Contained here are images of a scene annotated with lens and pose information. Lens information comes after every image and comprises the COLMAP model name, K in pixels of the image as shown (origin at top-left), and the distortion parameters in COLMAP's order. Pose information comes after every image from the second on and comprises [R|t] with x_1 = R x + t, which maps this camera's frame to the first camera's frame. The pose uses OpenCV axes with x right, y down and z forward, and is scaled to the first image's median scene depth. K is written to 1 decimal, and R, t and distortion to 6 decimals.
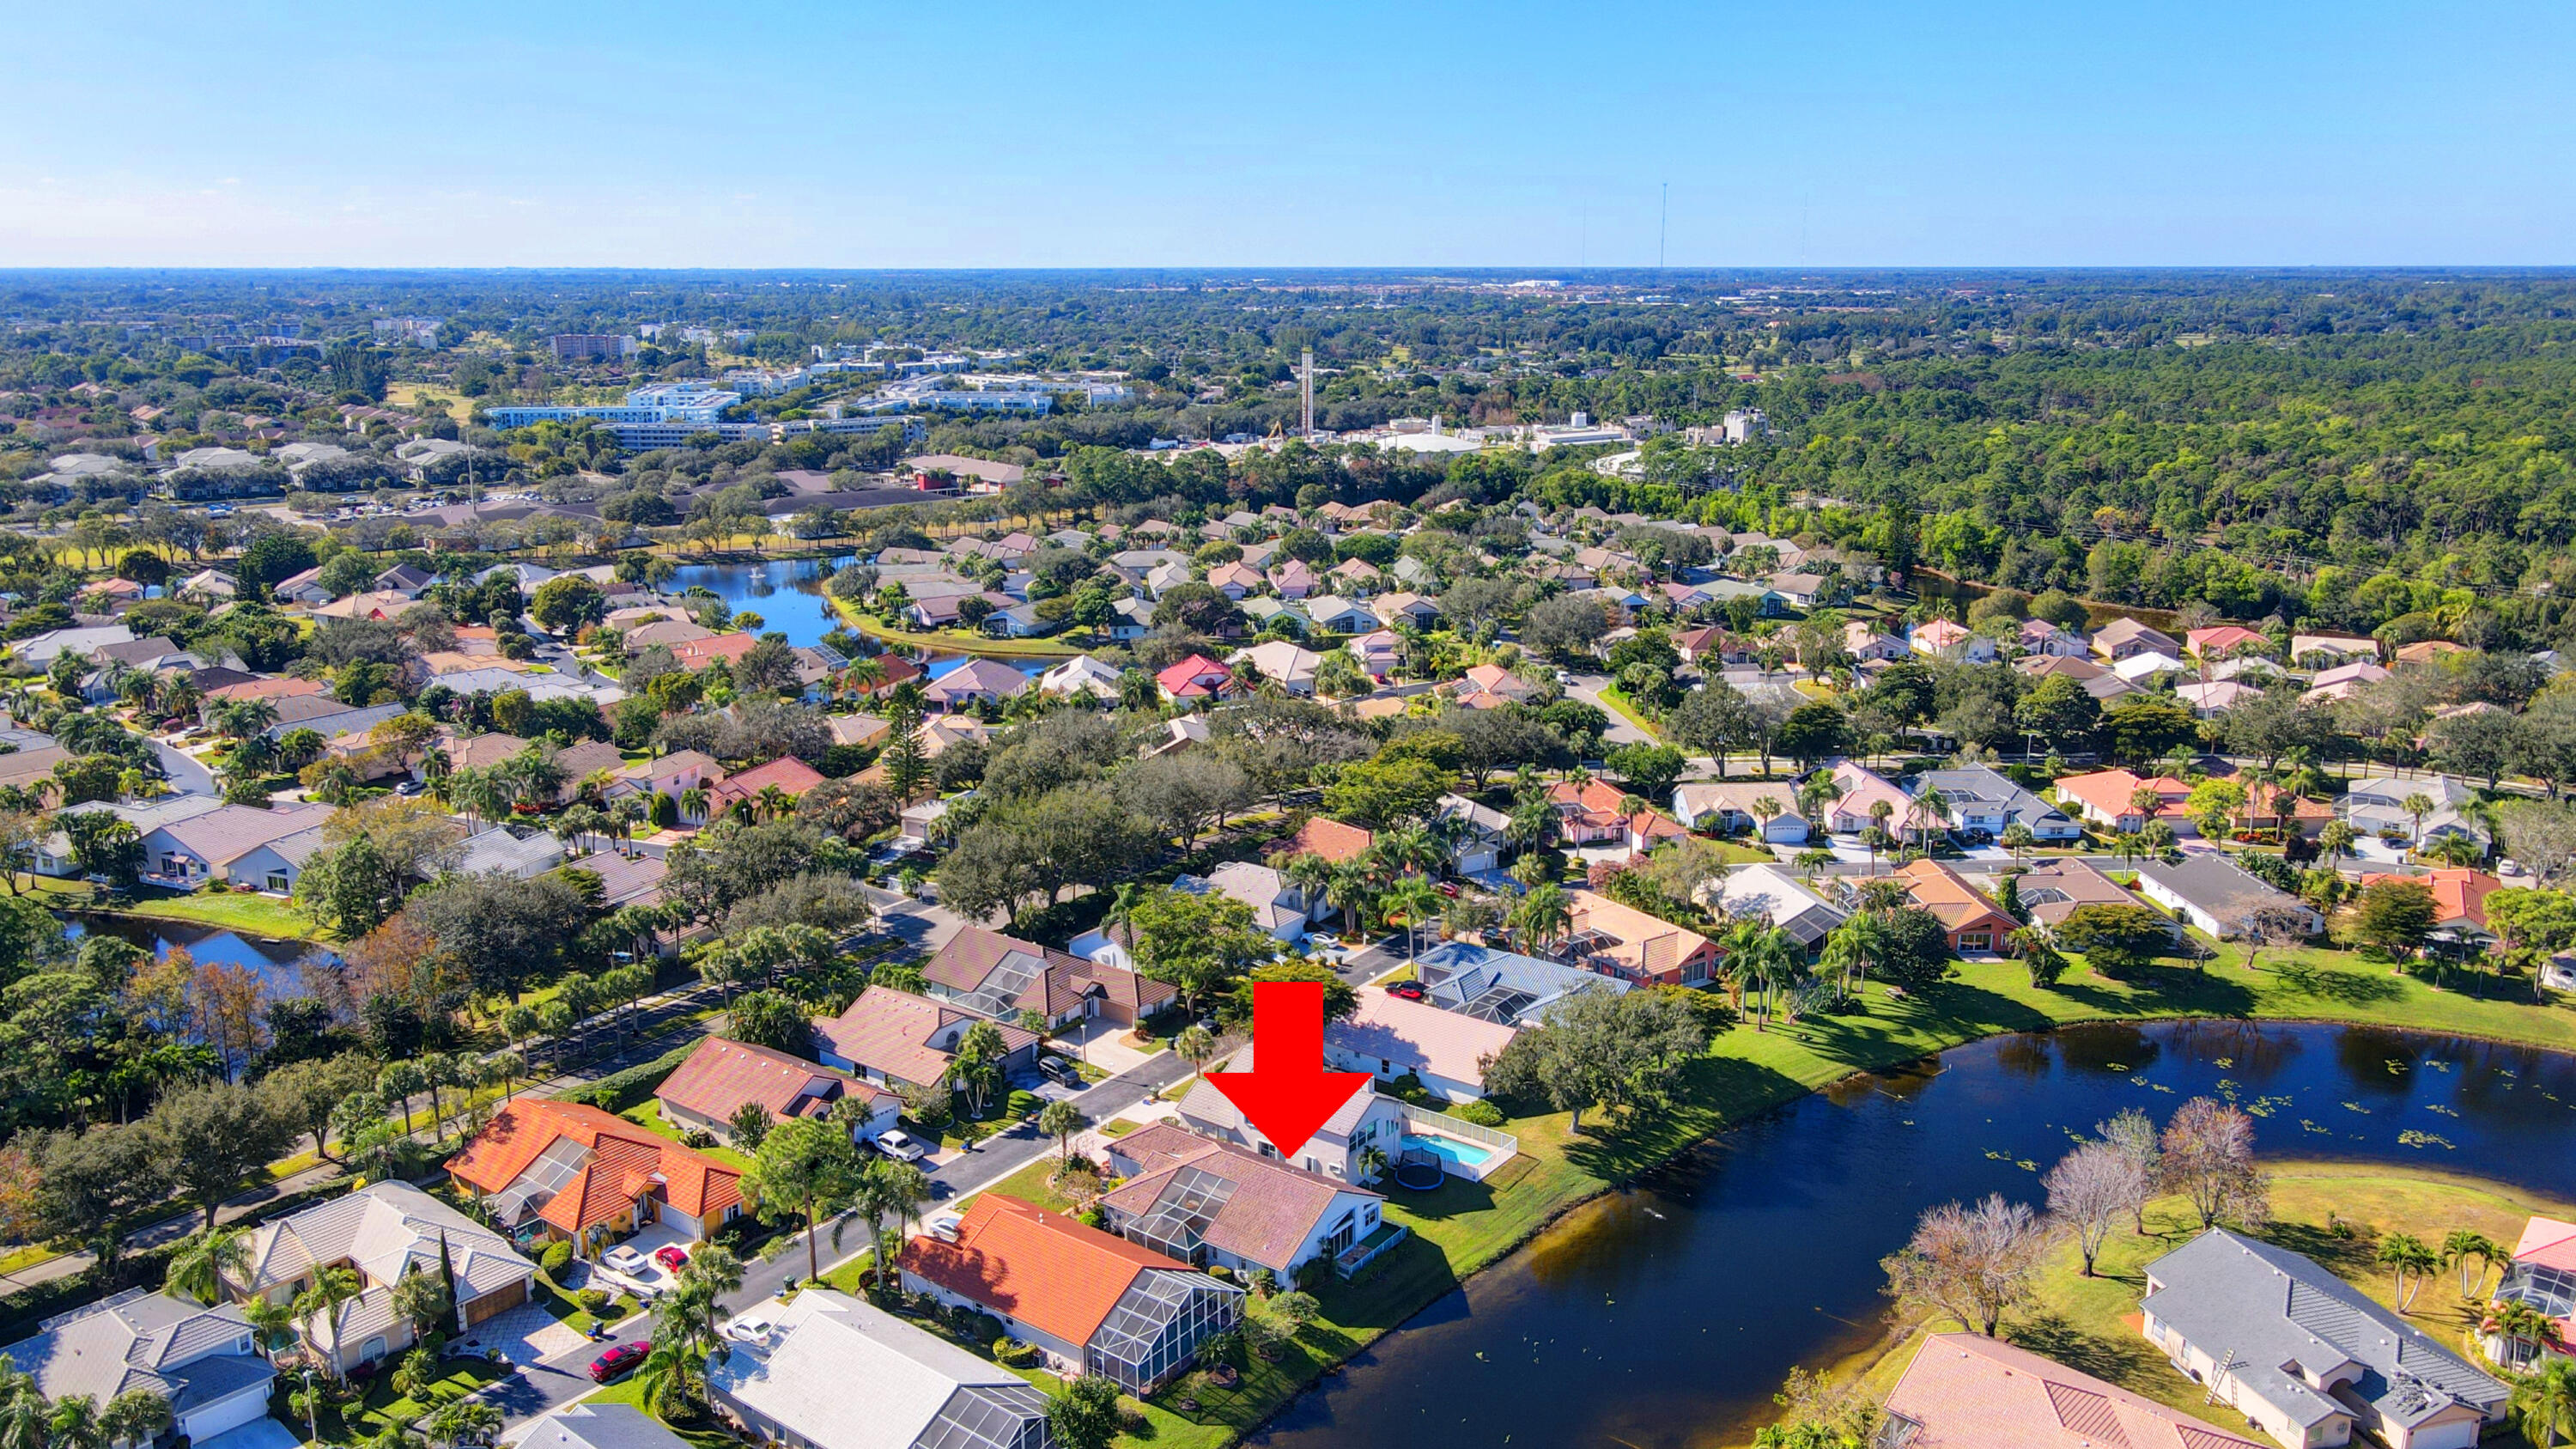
lens RADIAL K [[1918.6, 0, 1288.0], [0, 1918.6, 724.5], [0, 0, 1]] dist [-0.007043, 0.036869]
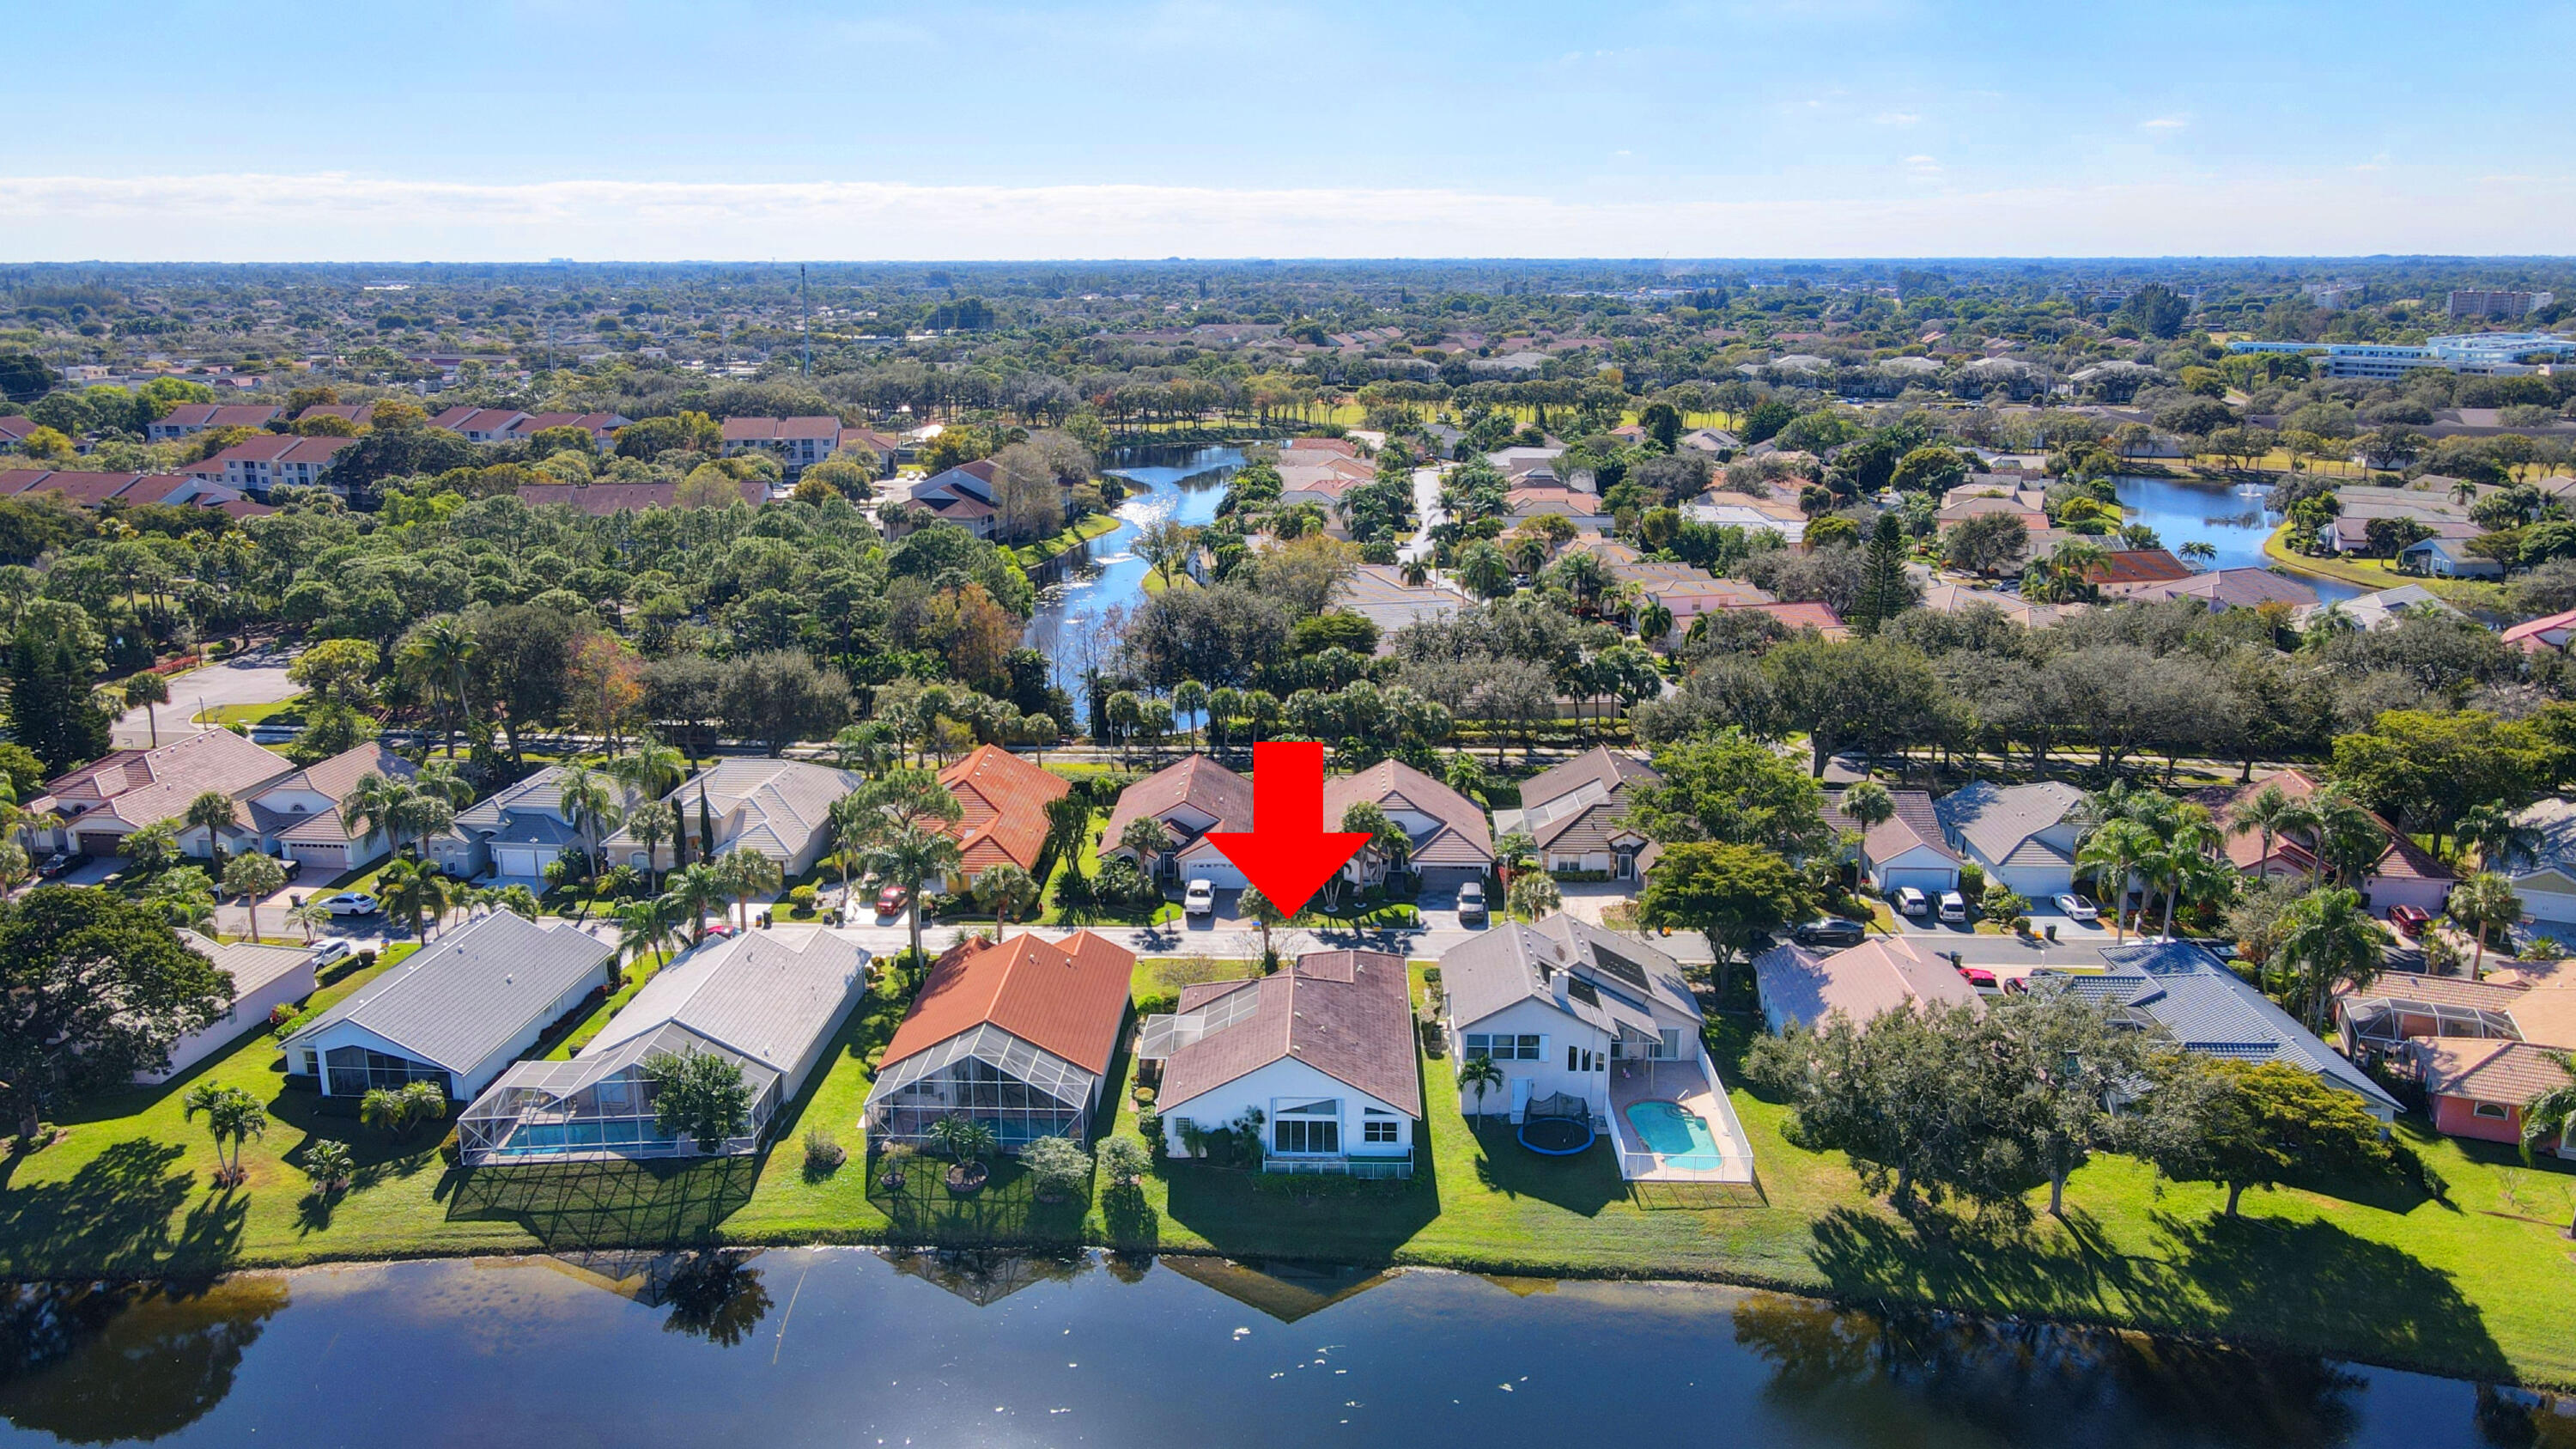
lens RADIAL K [[1918.6, 0, 1288.0], [0, 1918.6, 724.5], [0, 0, 1]] dist [-0.007043, 0.036869]
pose [[0.570657, 0.198932, -0.796729, 0.458531], [-0.195549, 0.975224, 0.103437, 0.042585], [0.797566, 0.096772, 0.595419, 0.465281]]
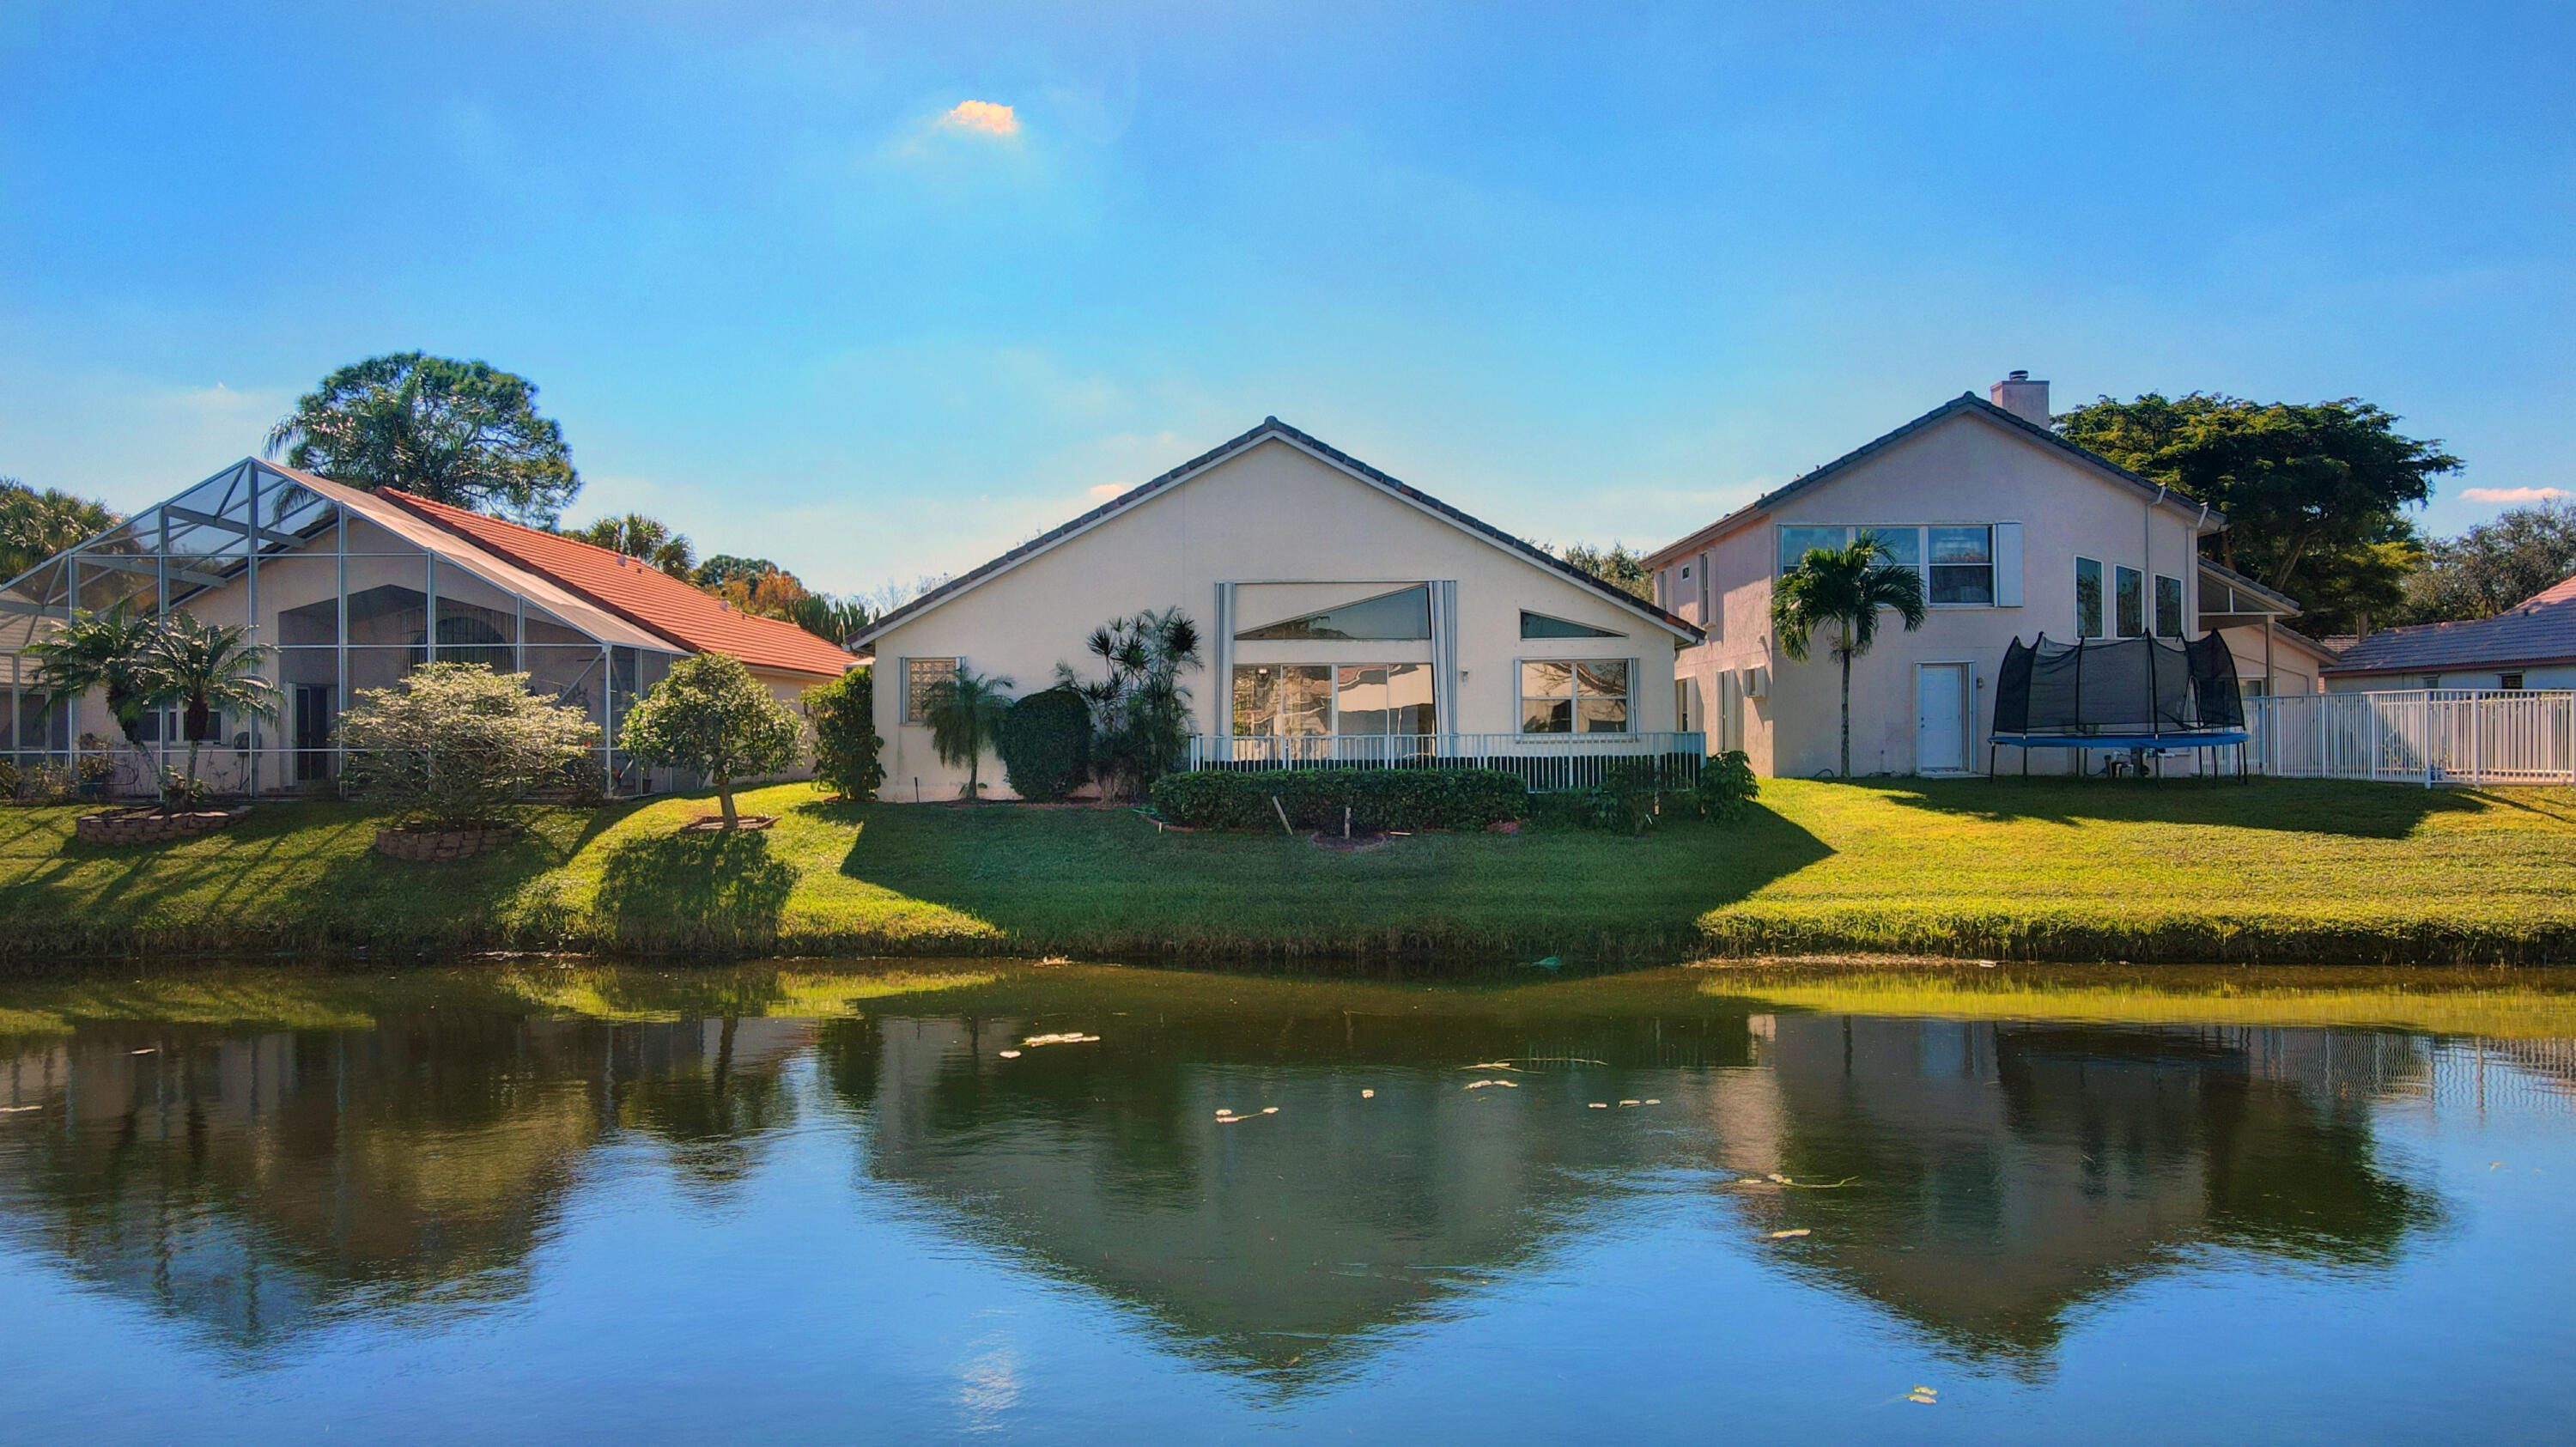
lens RADIAL K [[1918.4, 0, 1288.0], [0, 1918.4, 723.5], [0, 0, 1]] dist [-0.007043, 0.036869]
pose [[0.591504, -0.002269, -0.806299, 0.164929], [-0.186978, 0.972351, -0.139905, 0.249943], [0.784322, 0.233515, 0.574725, 0.722047]]
